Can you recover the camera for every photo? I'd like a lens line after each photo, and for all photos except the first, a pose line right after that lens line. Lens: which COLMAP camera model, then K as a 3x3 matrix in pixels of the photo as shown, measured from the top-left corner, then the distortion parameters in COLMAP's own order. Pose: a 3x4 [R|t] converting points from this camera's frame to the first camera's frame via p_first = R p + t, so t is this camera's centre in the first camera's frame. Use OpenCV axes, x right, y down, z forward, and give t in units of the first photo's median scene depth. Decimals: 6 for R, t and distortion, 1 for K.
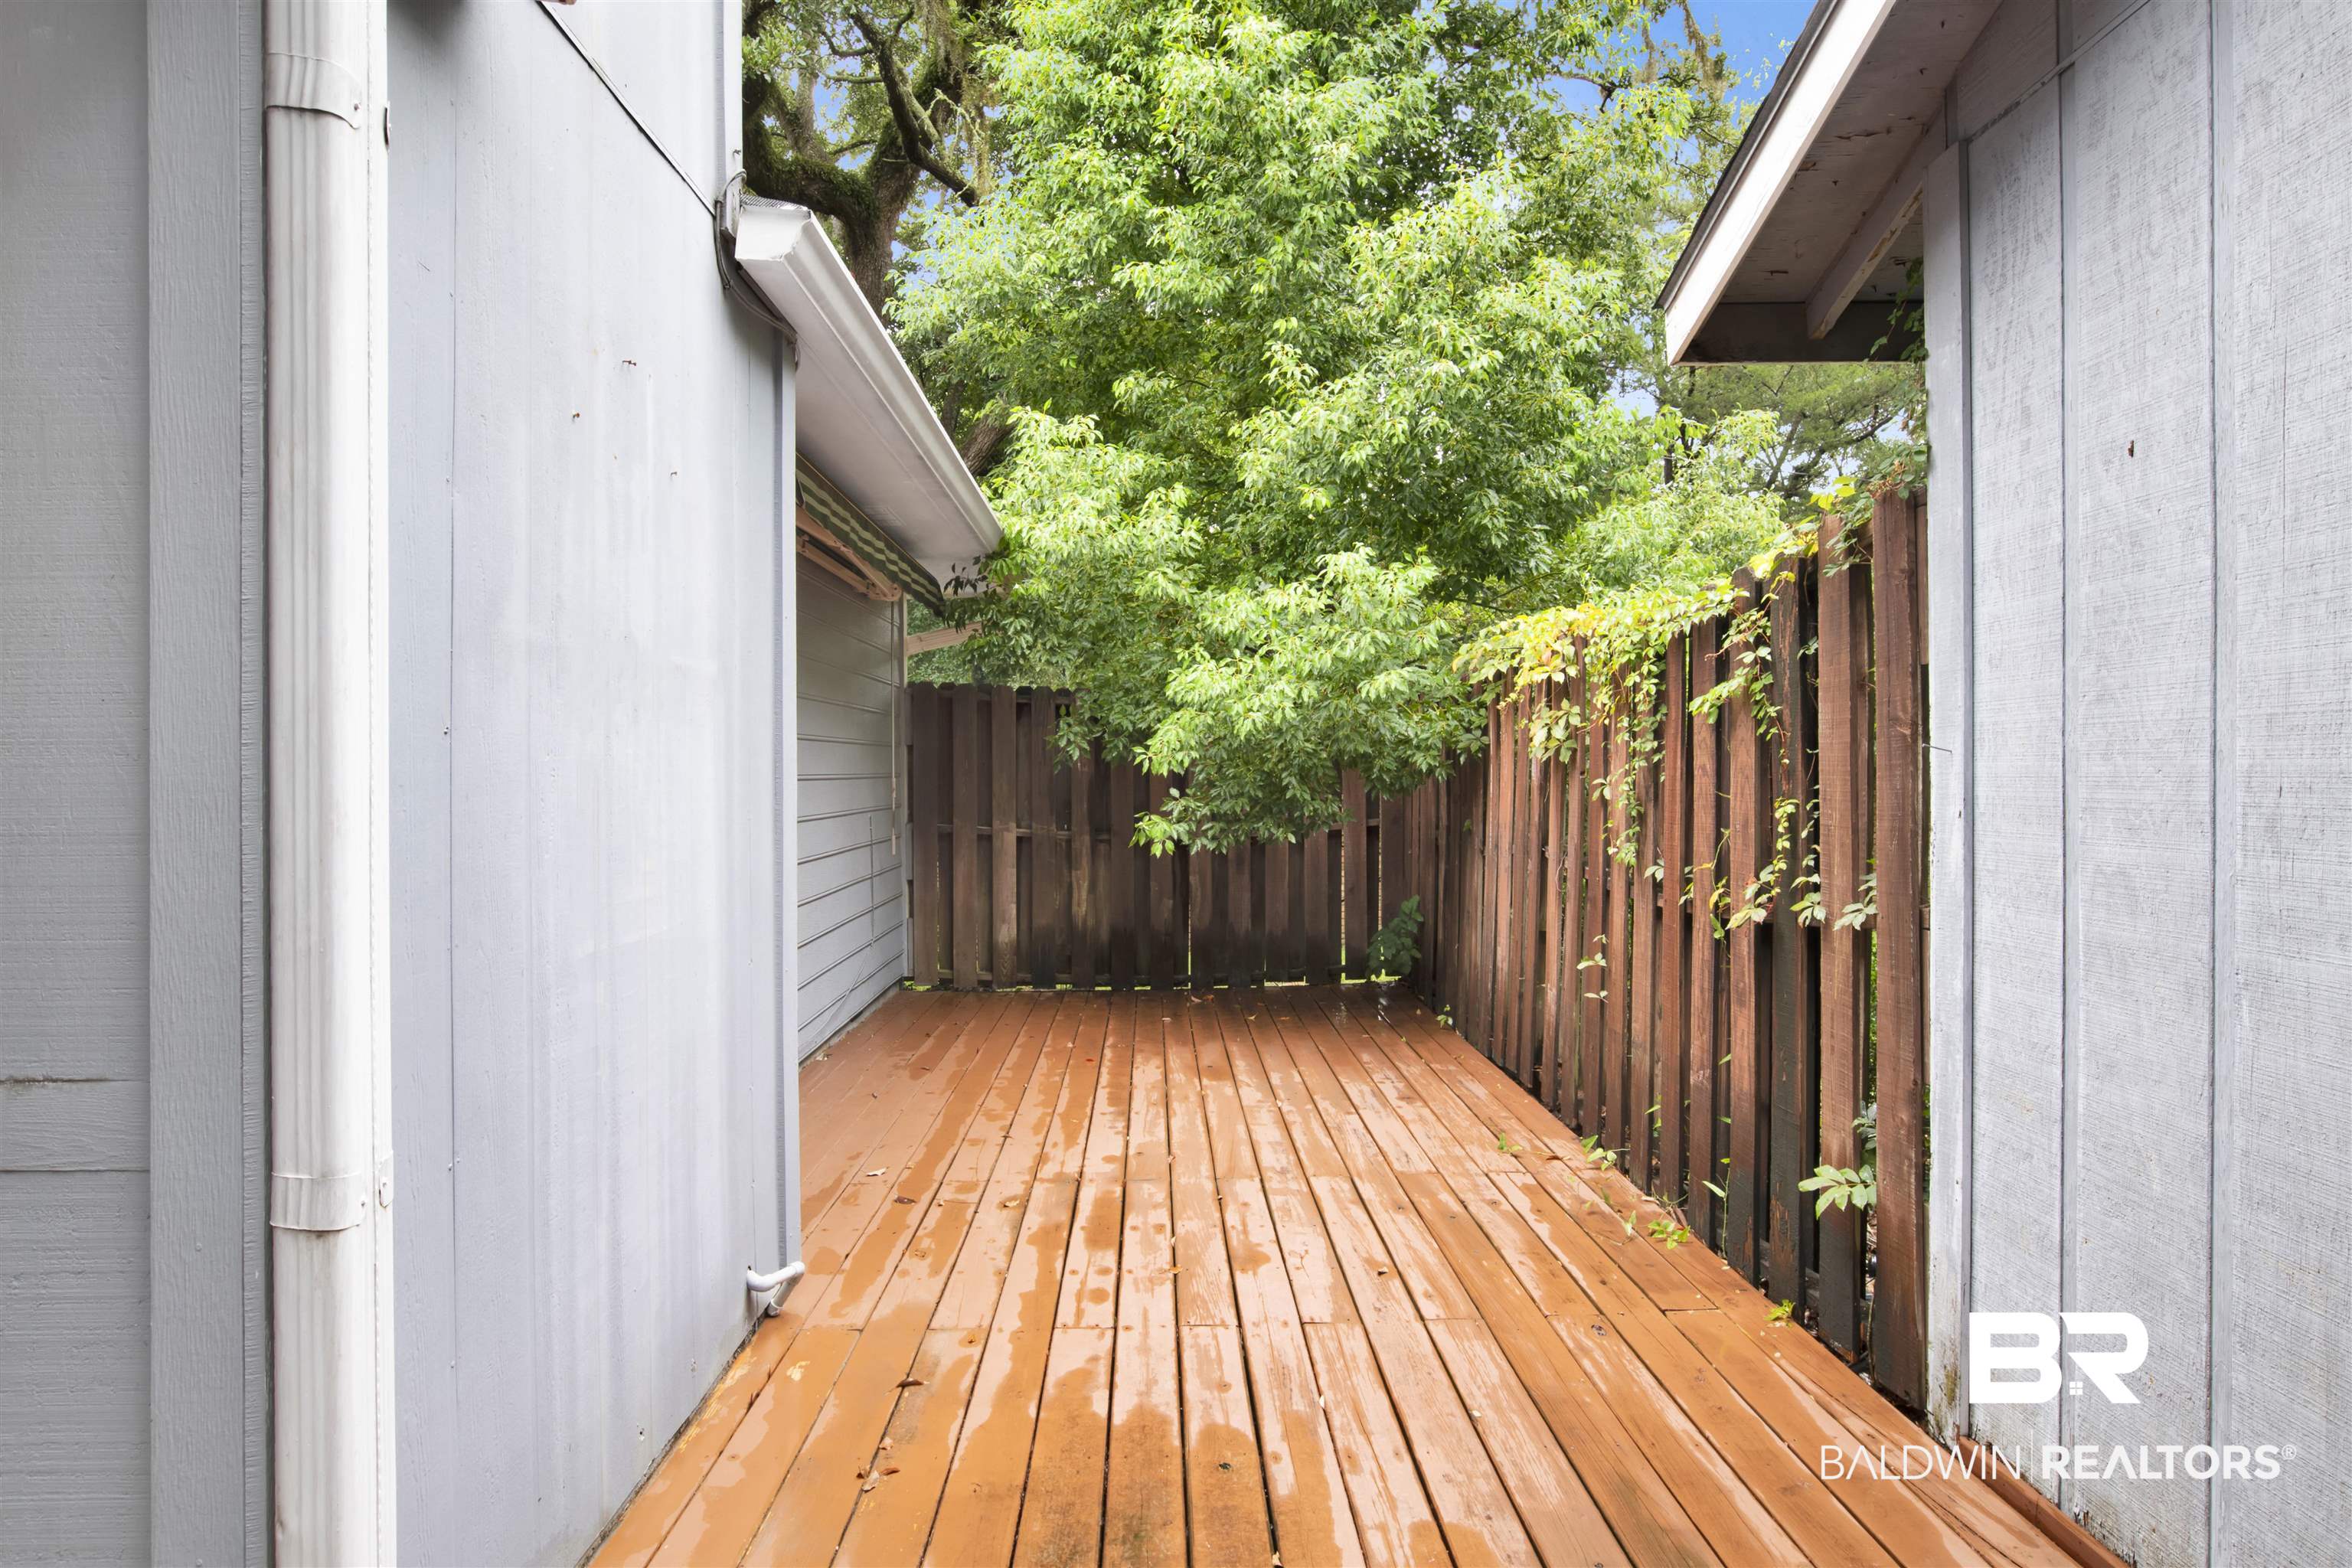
lens RADIAL K [[1250.1, 0, 1168.3], [0, 1250.1, 778.3], [0, 0, 1]] dist [-0.057353, 0.010594]
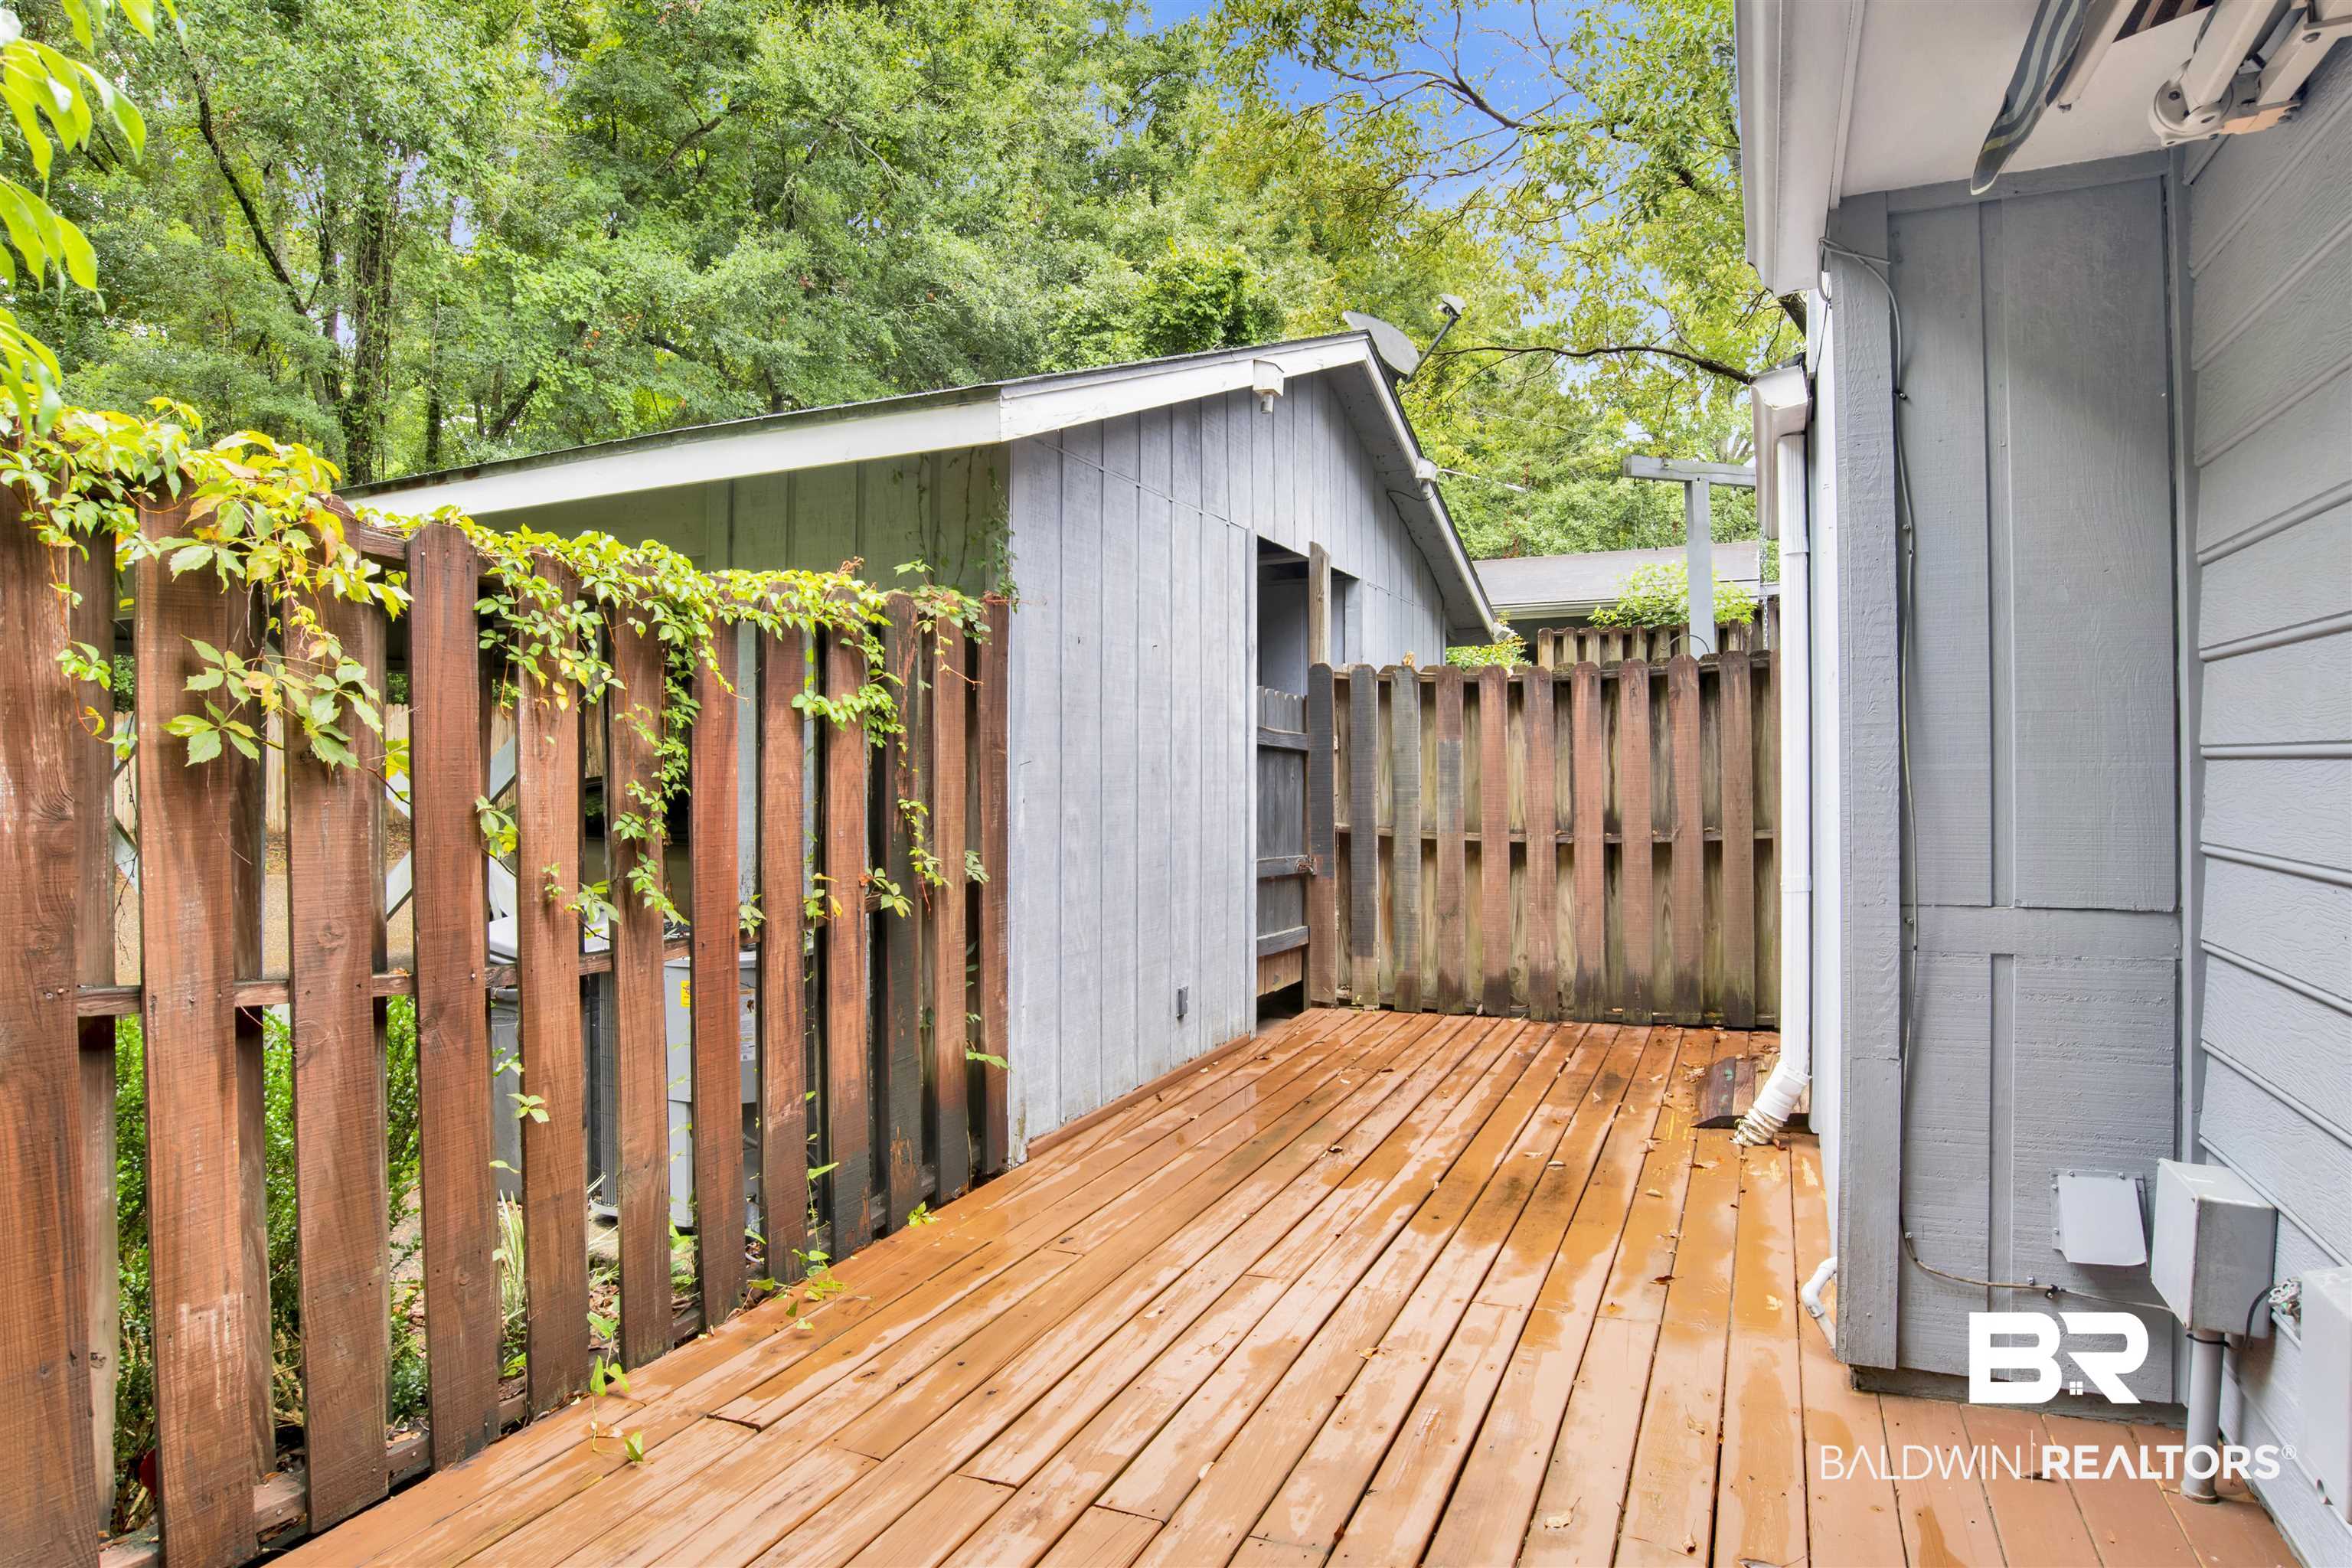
lens RADIAL K [[1250.1, 0, 1162.4], [0, 1250.1, 778.4], [0, 0, 1]] dist [-0.057353, 0.010594]
pose [[-0.892933, 0.013366, 0.449991, -0.263618], [0.018719, 0.999797, 0.007448, -0.008979], [-0.449800, 0.015074, -0.893002, 1.883154]]
